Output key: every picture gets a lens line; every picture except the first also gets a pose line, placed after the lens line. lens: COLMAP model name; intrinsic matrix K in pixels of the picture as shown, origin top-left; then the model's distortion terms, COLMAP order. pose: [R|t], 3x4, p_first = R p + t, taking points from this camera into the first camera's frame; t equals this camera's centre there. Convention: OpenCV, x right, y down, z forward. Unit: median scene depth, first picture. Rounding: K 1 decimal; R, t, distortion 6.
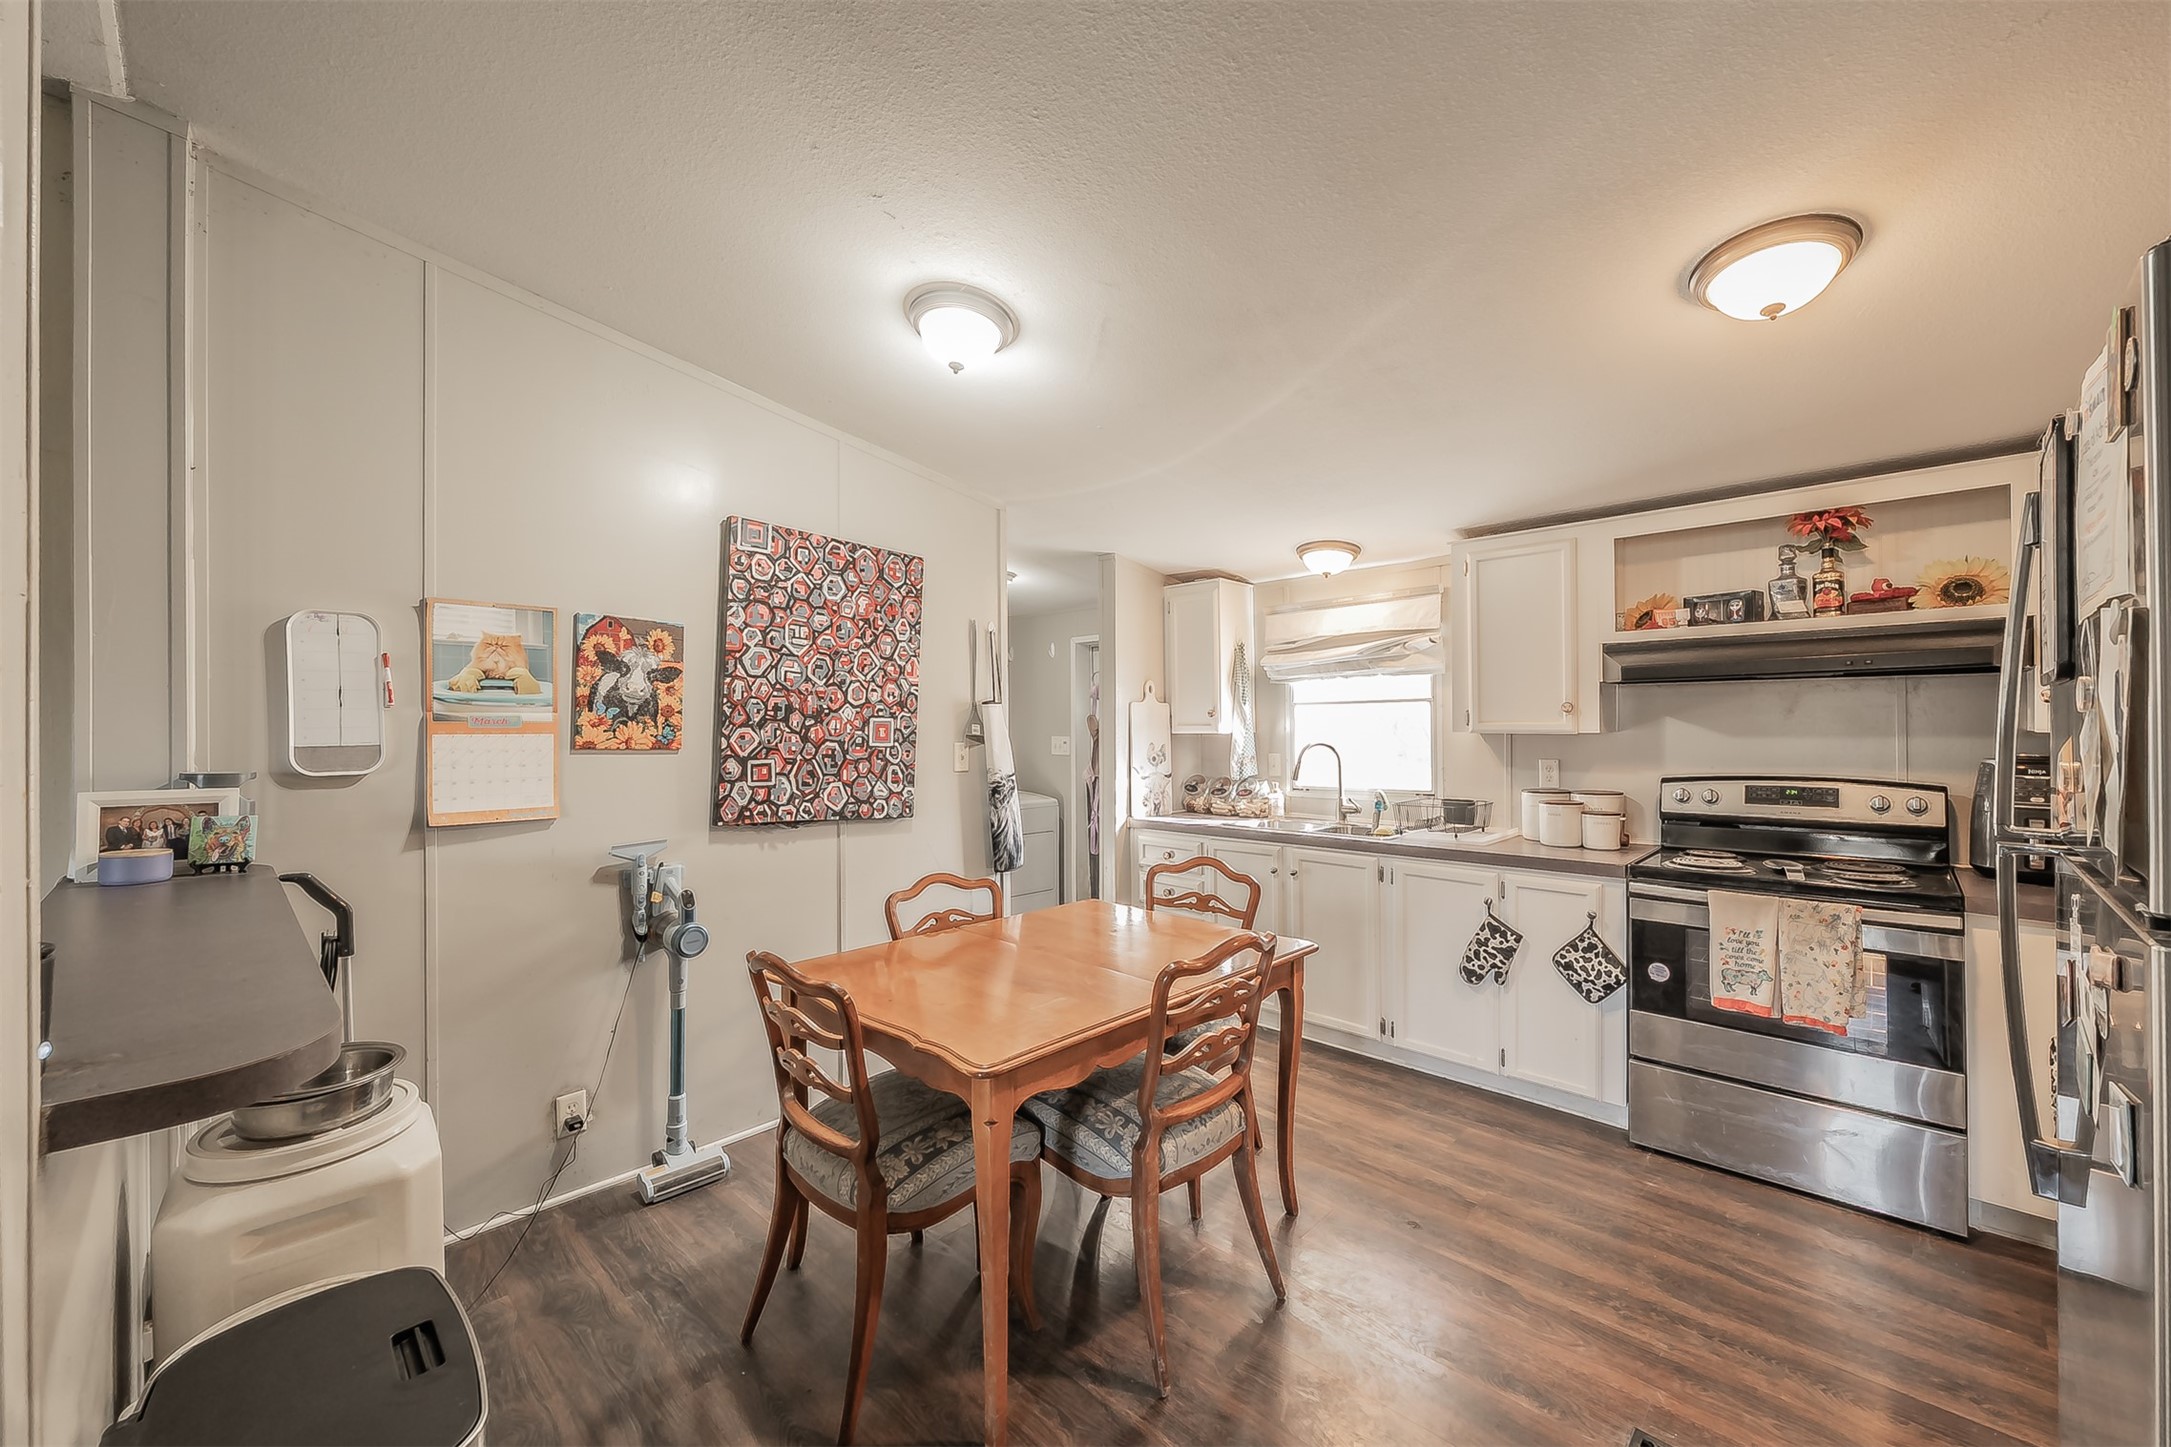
lens RADIAL K [[868.2, 0, 1083.6], [0, 868.2, 722.0], [0, 0, 1]] dist [-0.001076, -0.000410]
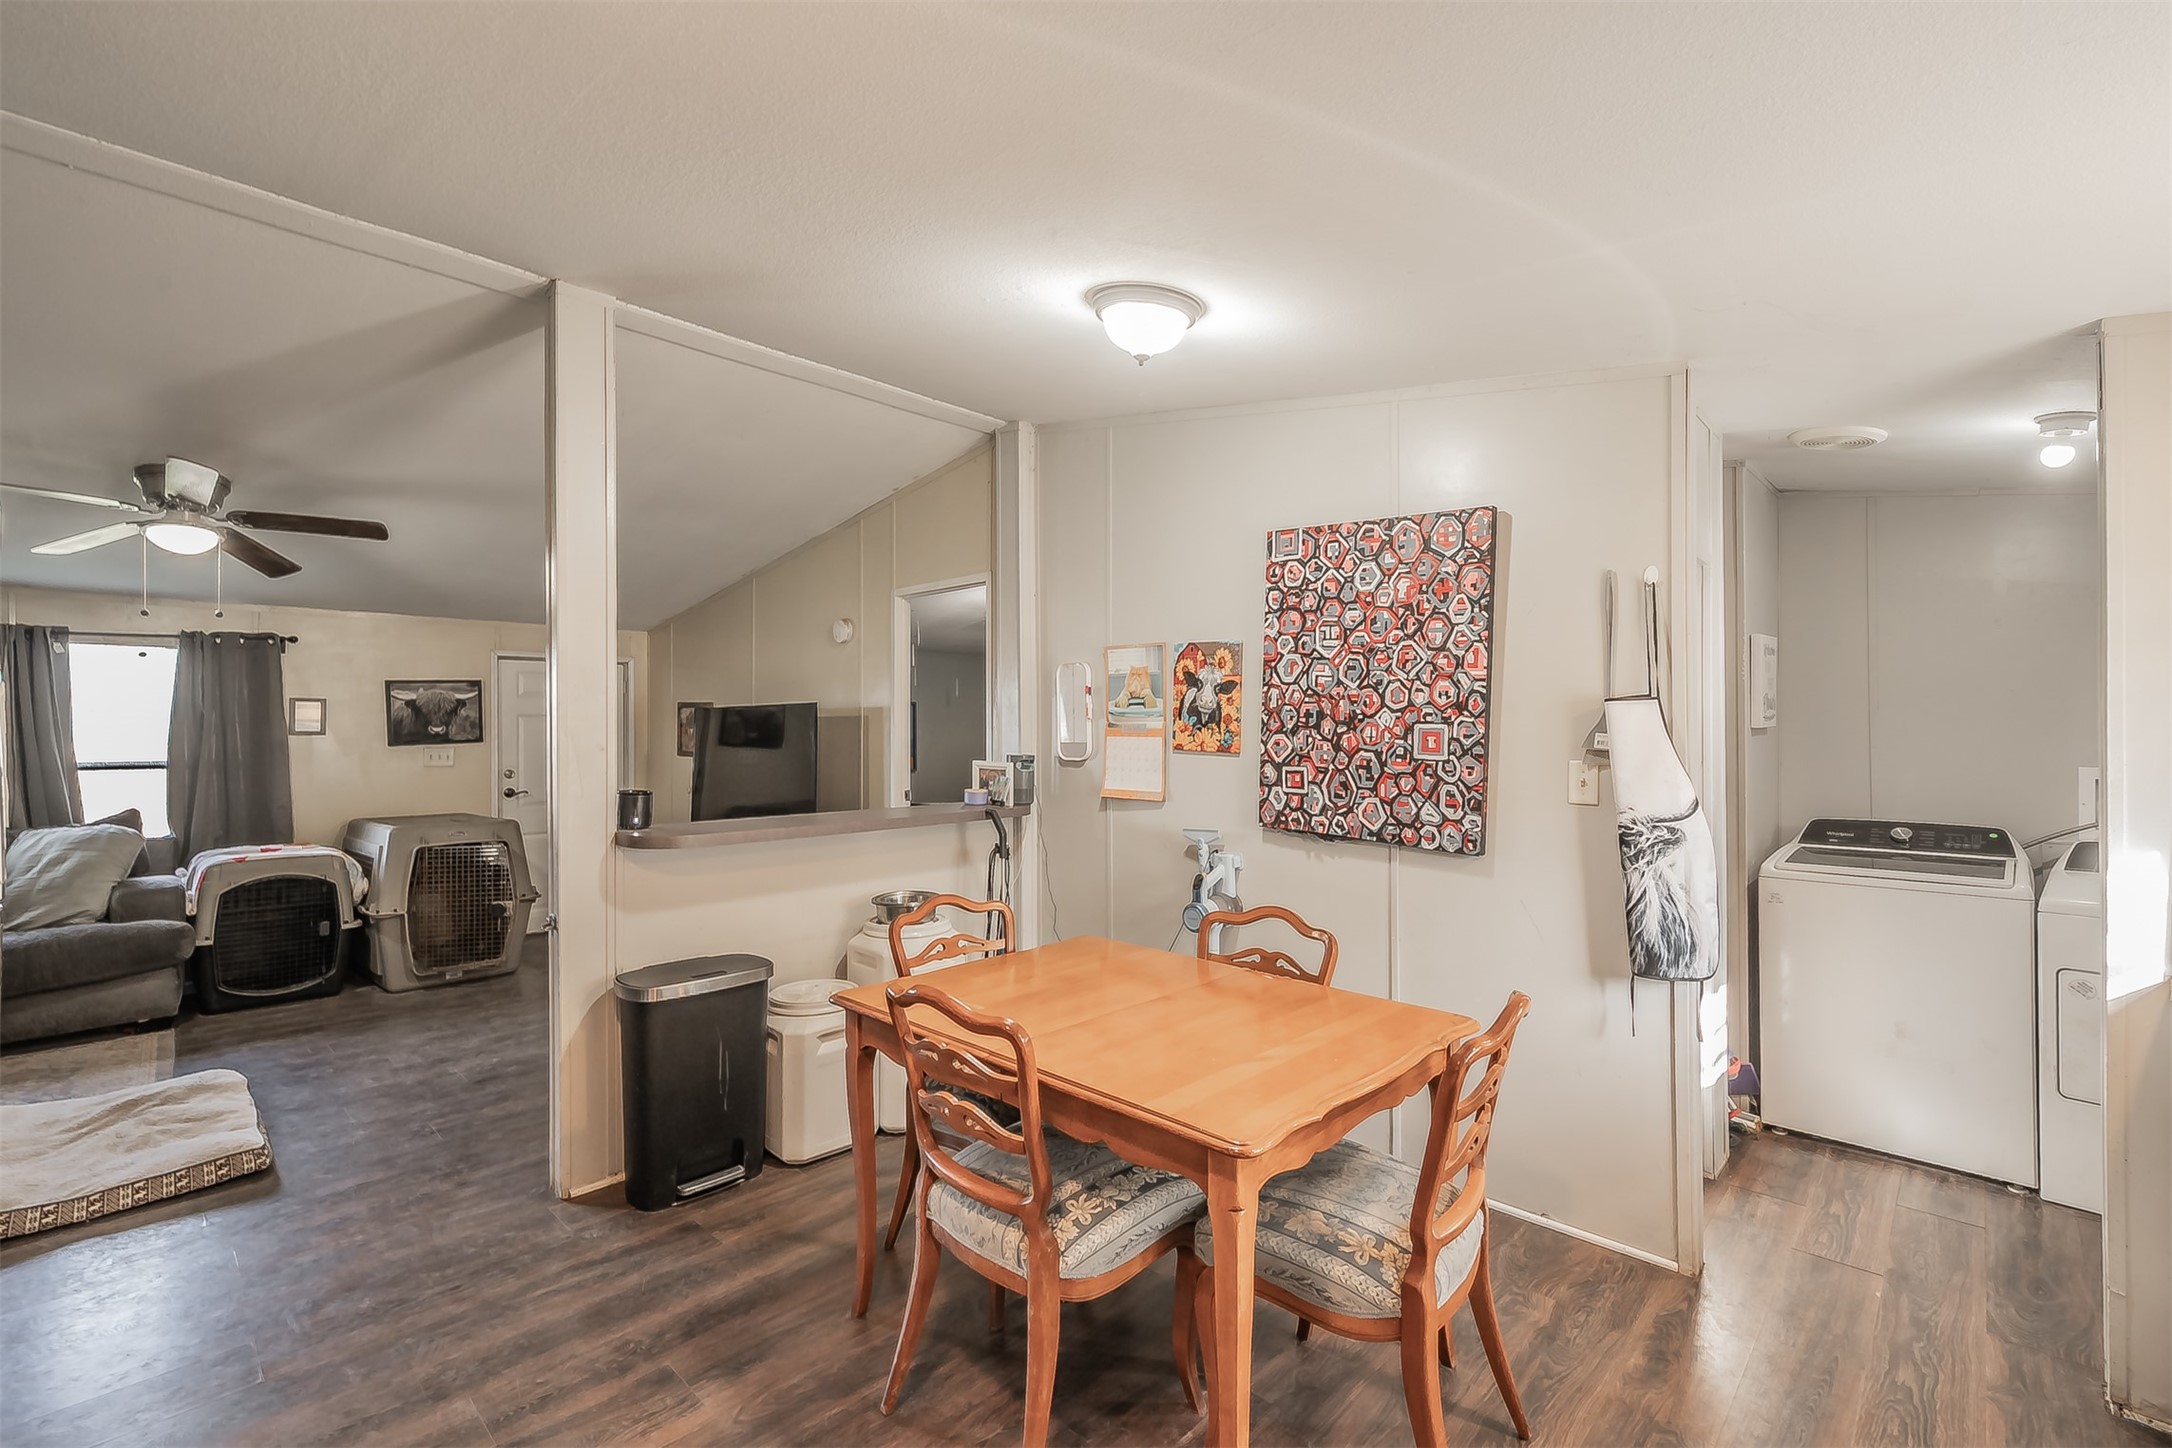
lens RADIAL K [[943.9, 0, 1084.8], [0, 943.9, 726.9], [0, 0, 1]] dist [-0.000029, -0.000009]
pose [[-0.015457, 0.002115, -0.999878, 0.681046], [0.000207, 0.999998, 0.002112, -0.004316], [0.999881, -0.000175, -0.015457, 0.735870]]
